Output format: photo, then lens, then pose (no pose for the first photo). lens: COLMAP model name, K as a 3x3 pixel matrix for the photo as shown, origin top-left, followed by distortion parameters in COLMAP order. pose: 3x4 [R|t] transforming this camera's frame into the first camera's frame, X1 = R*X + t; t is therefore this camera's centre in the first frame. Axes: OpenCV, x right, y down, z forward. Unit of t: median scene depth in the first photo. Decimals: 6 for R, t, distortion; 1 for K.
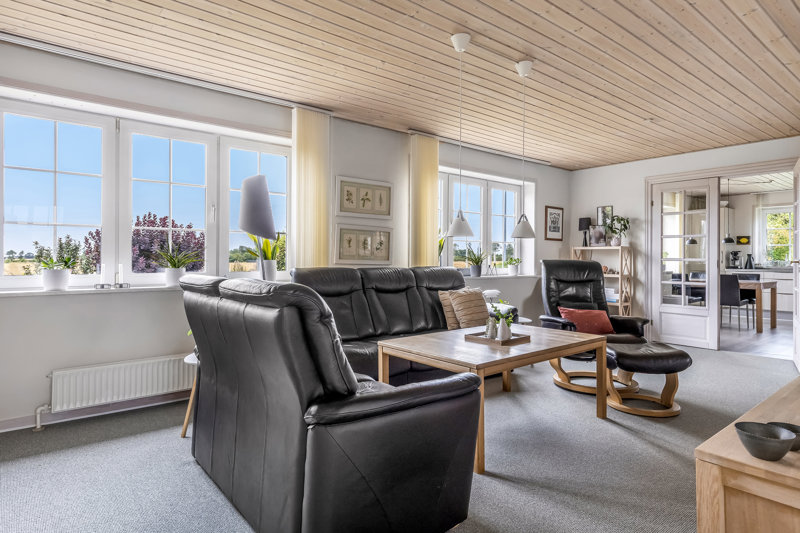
lens RADIAL K [[476.4, 0, 398.7], [0, 476.4, 261.0], [0, 0, 1]] dist [0.040876, -0.001341]
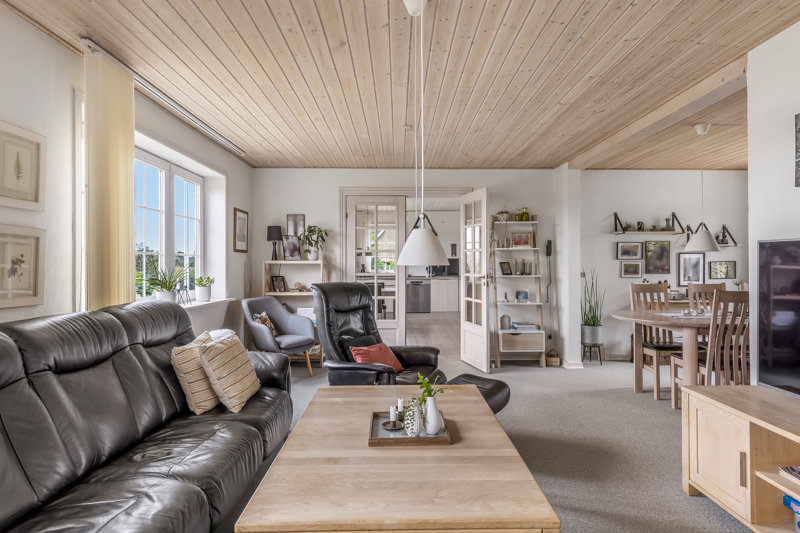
lens RADIAL K [[476.4, 0, 398.7], [0, 476.4, 261.0], [0, 0, 1]] dist [0.040876, -0.001341]
pose [[0.633355, -0.003384, 0.773854, -0.166640], [0.012422, 0.999906, -0.005794, -0.028528], [-0.773762, 0.013283, 0.633338, 0.403635]]
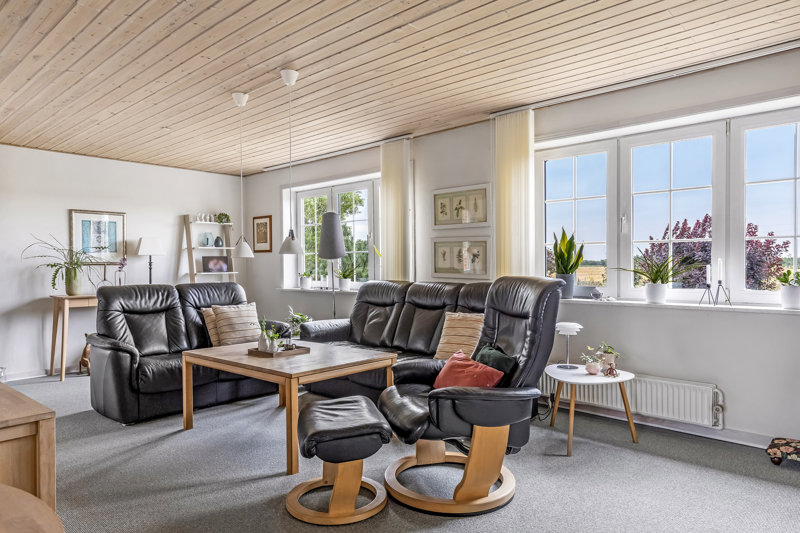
lens RADIAL K [[526.7, 0, 400.0], [0, 526.7, 266.5], [0, 0, 1]] dist [0.018684, -0.000569]
pose [[0.130957, -0.008310, -0.991353, 0.883979], [-0.010924, 0.999892, -0.009824, -0.004668], [0.991328, 0.012117, 0.130852, 0.715648]]
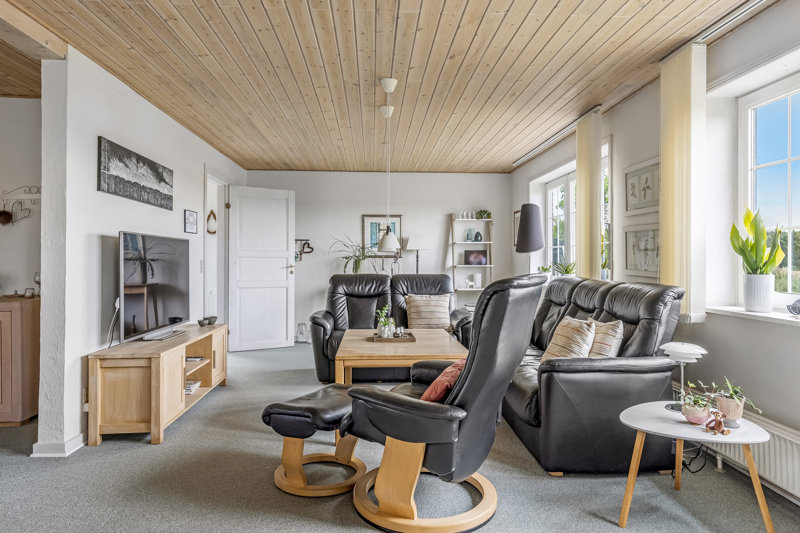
lens RADIAL K [[518.8, 0, 398.9], [0, 518.8, 258.7], [0, 0, 1]] dist [0.022877, -0.000043]
pose [[-0.600590, -0.011789, -0.799470, 0.757361], [-0.022233, 0.999751, 0.001960, -0.013593], [0.799248, 0.018952, -0.600703, 1.121107]]
